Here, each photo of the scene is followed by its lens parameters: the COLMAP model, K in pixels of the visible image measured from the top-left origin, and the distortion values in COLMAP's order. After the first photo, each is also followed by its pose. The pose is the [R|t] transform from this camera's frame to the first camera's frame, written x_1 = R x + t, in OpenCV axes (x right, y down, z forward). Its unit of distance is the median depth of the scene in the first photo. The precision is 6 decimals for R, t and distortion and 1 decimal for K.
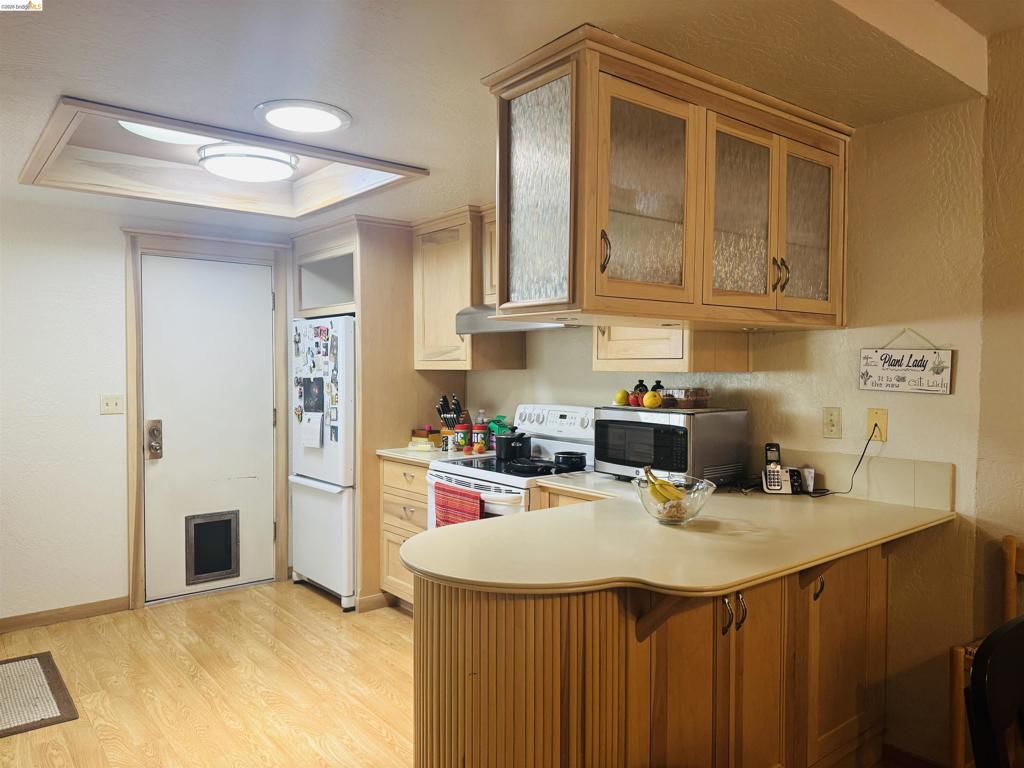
lens RADIAL K [[722.5, 0, 513.2], [0, 722.5, 388.3], [0, 0, 1]] dist [0.138566, -0.177457]
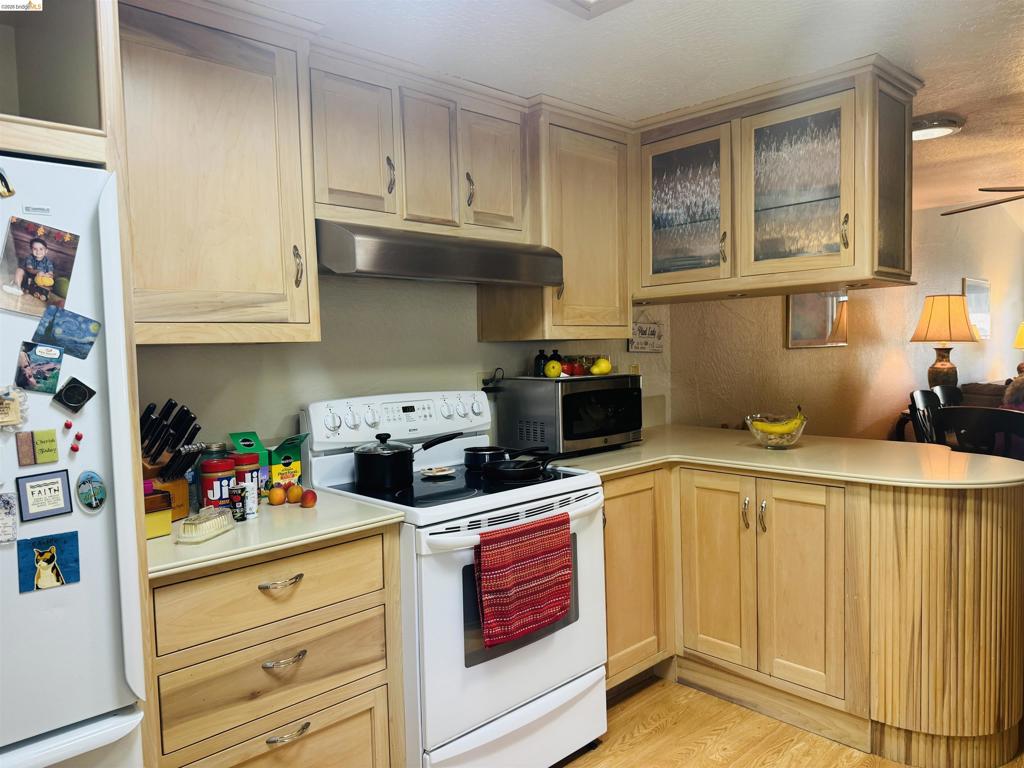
lens RADIAL K [[722.5, 0, 513.2], [0, 722.5, 388.3], [0, 0, 1]] dist [0.138566, -0.177457]
pose [[-0.085354, -0.054706, 0.994848, -0.649195], [0.055063, 0.996707, 0.059533, -0.017125], [-0.994828, 0.059860, -0.082060, 0.981247]]
